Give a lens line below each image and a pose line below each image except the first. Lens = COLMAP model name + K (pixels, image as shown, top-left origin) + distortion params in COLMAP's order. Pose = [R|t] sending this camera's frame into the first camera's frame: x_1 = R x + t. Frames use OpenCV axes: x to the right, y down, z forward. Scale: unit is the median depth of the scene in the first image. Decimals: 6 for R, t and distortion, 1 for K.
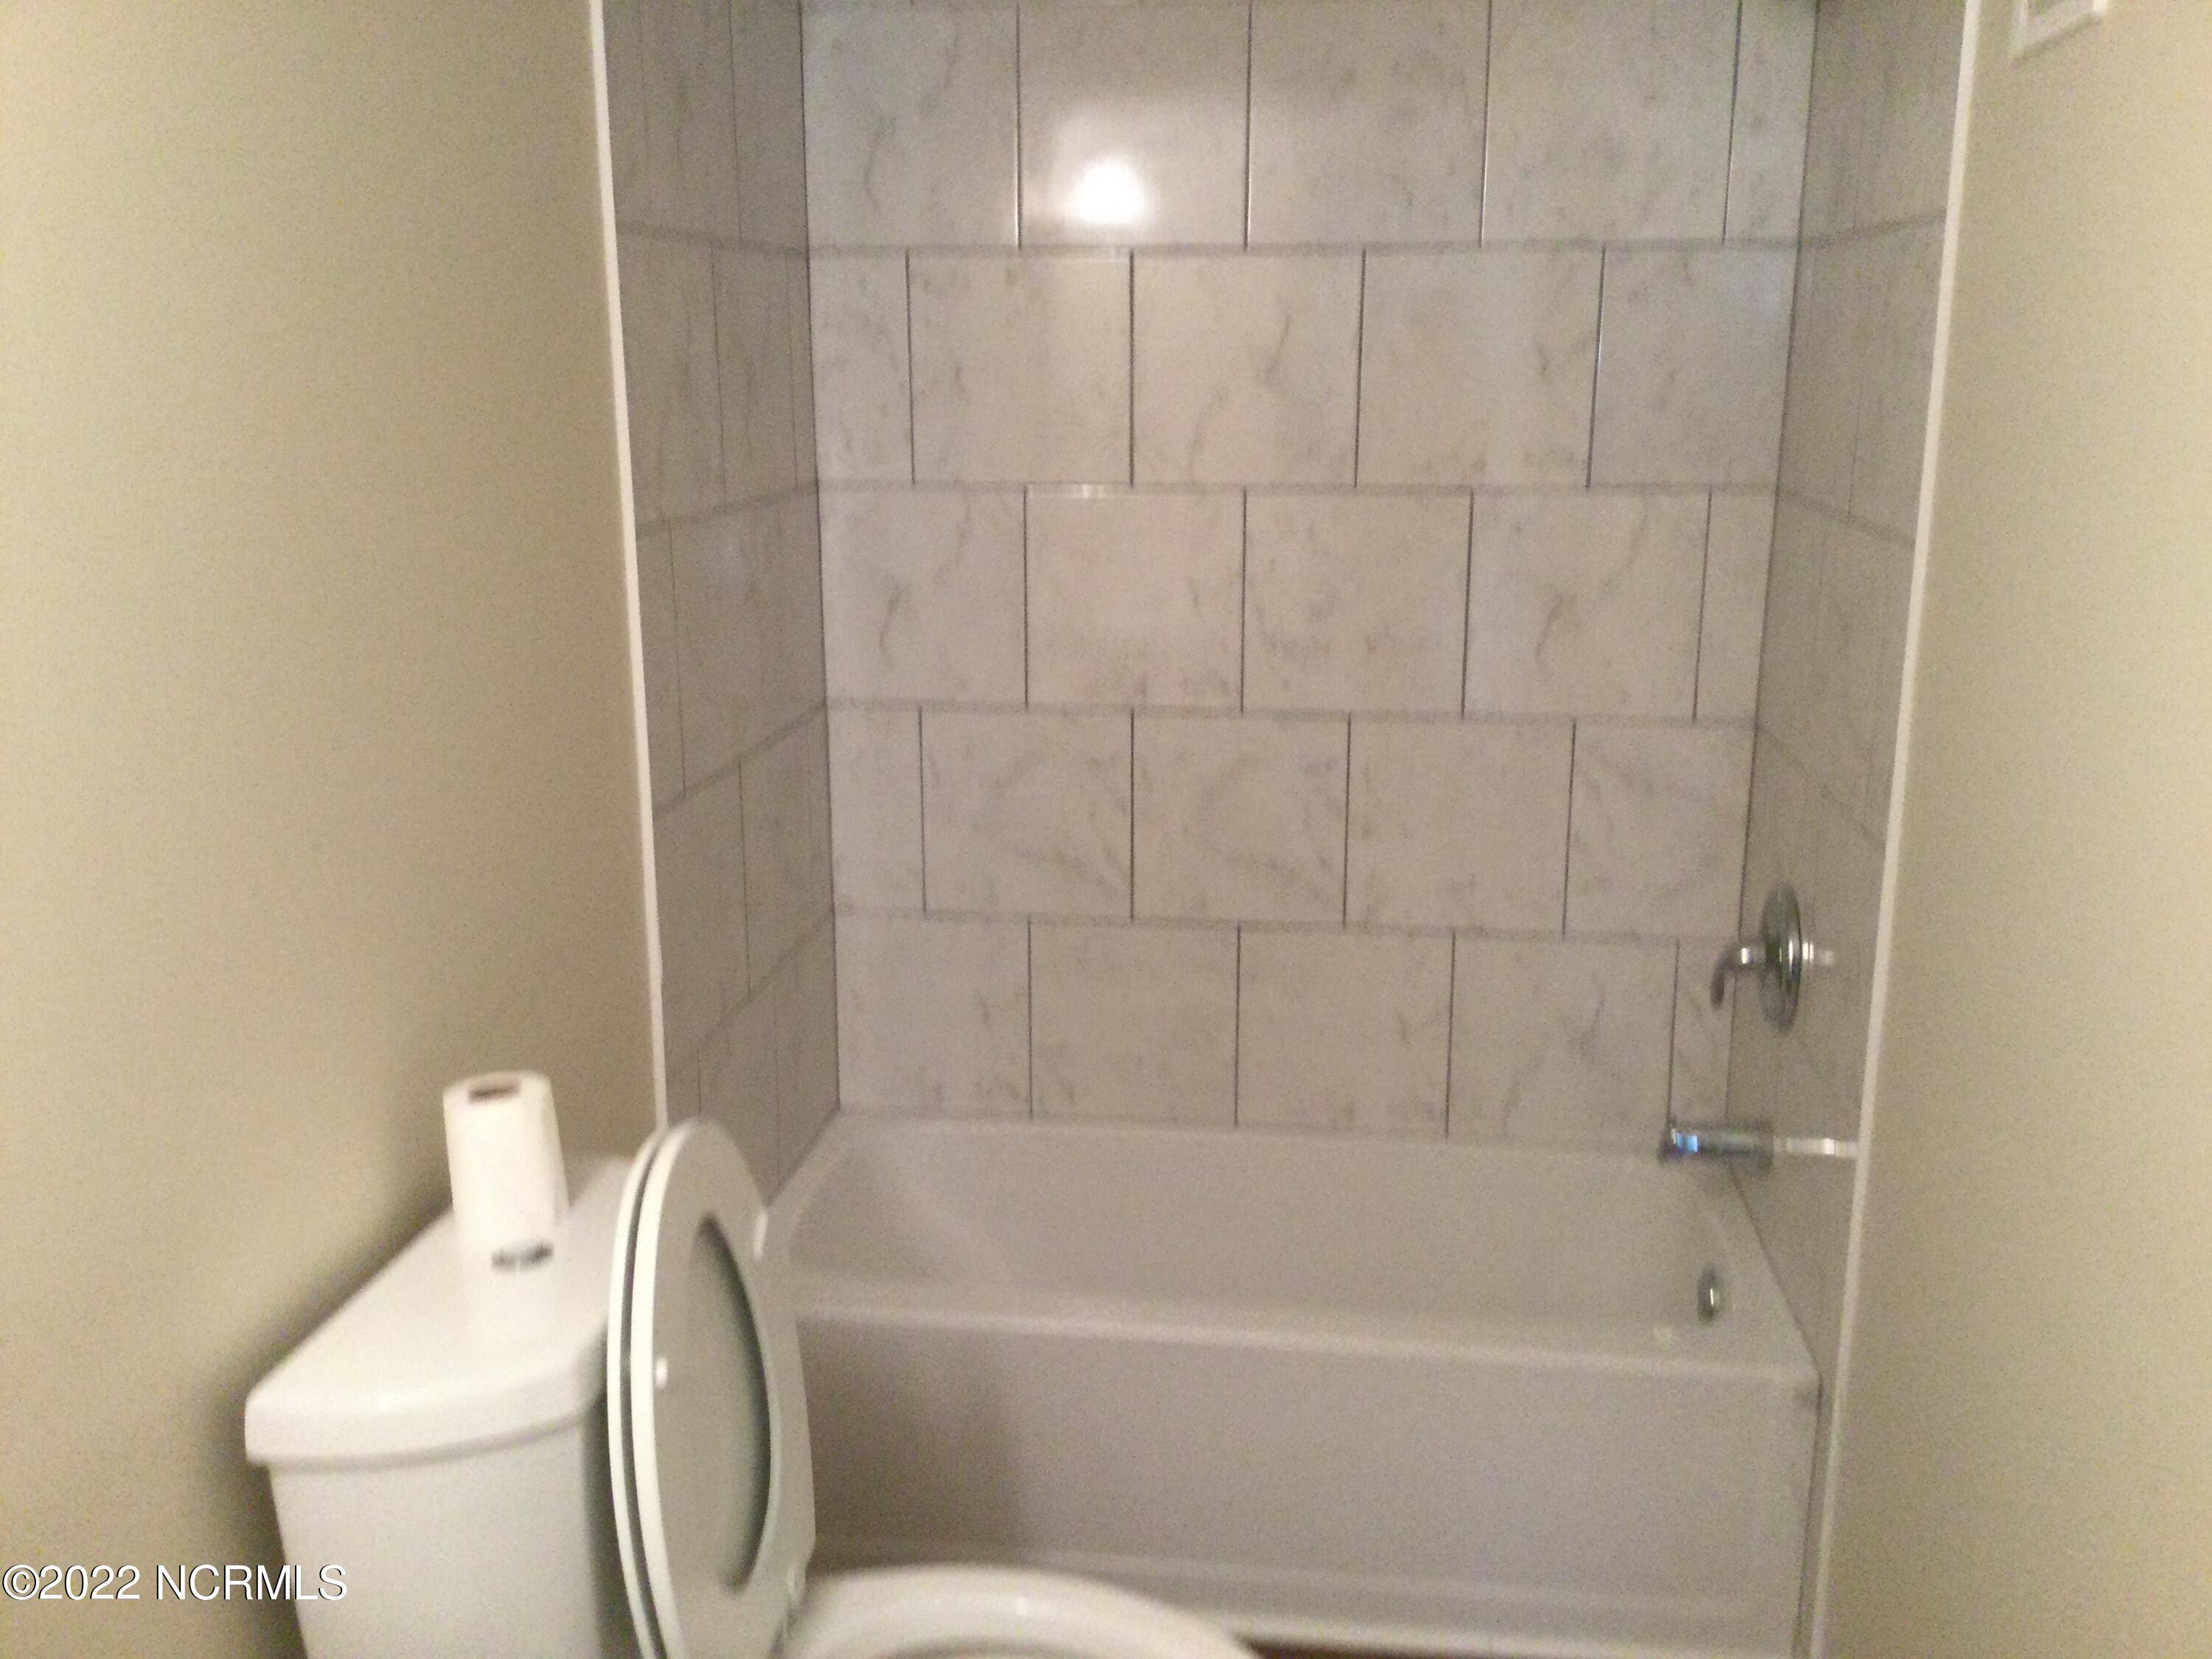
lens RADIAL K [[2140.9, 0, 1104.4], [0, 2140.9, 931.1], [0, 0, 1]] dist [0.047369, -0.001836]
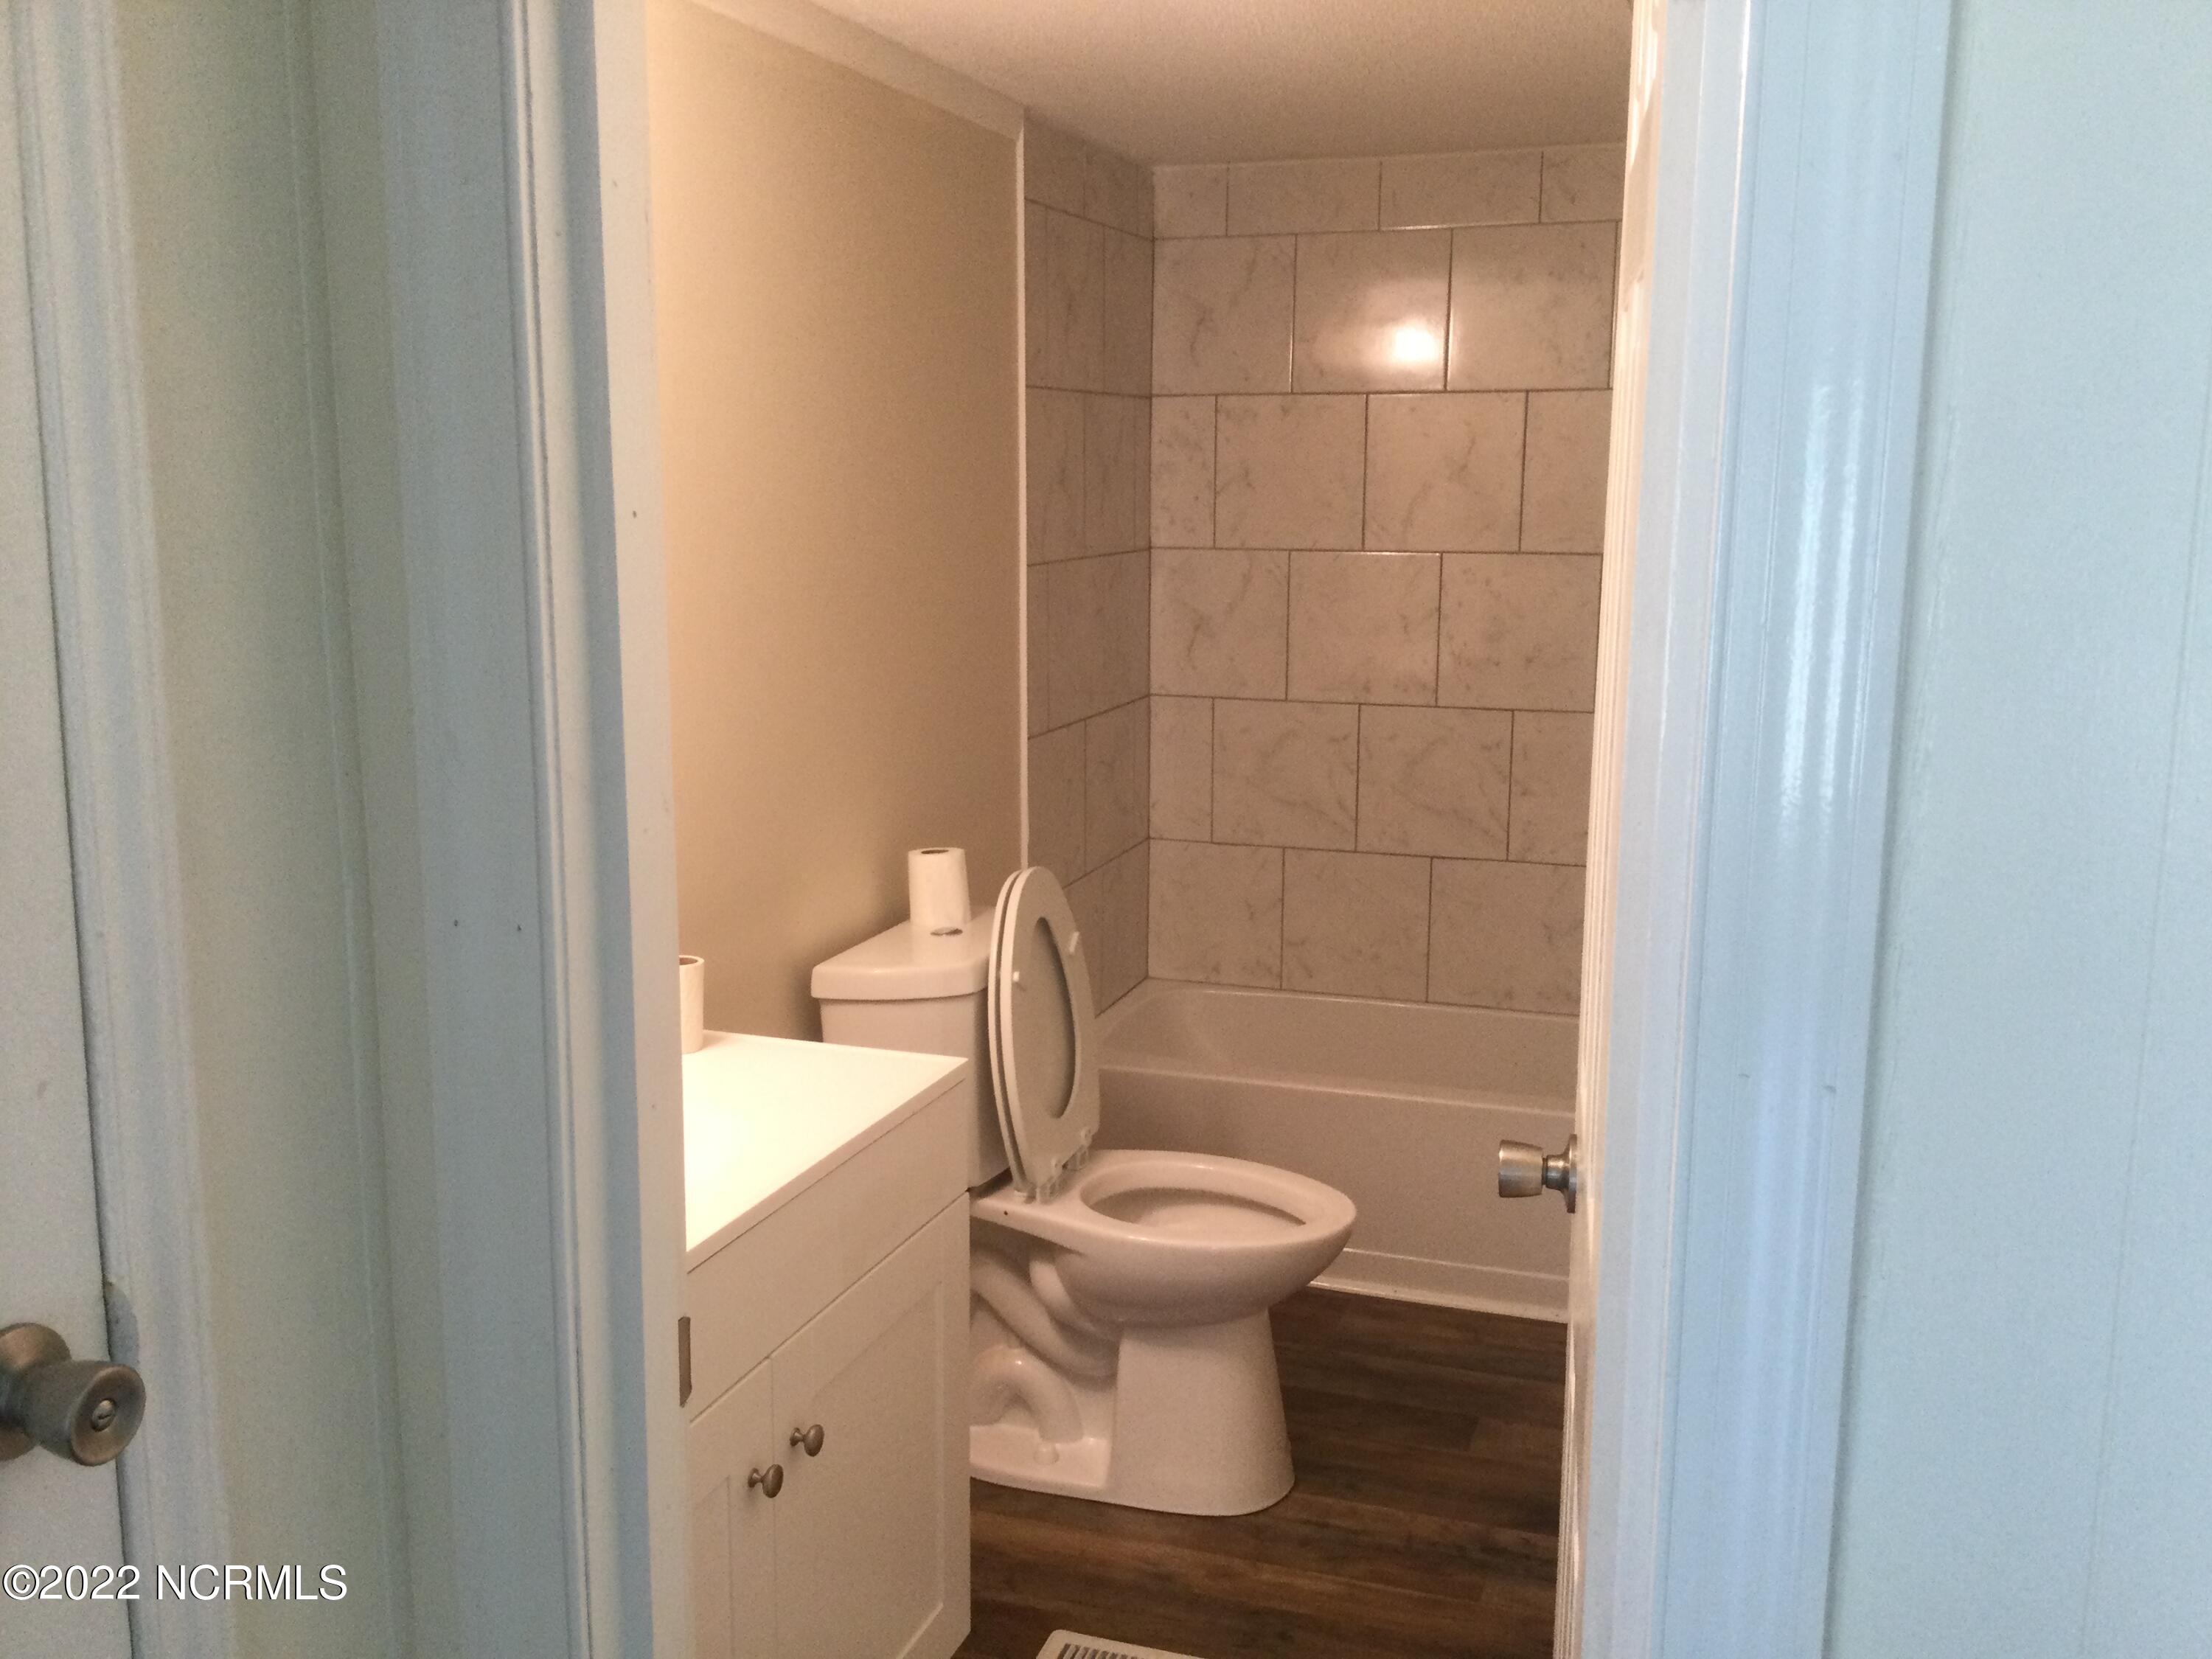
lens RADIAL K [[2001.4, 0, 1106.0], [0, 2001.4, 829.5], [0, 0, 1]] dist [0.023860, 0.000394]
pose [[0.984465, 0.031824, -0.172671, 0.082420], [-0.046337, 0.995662, -0.080682, 0.100526], [0.169354, 0.087430, 0.981670, -0.349311]]
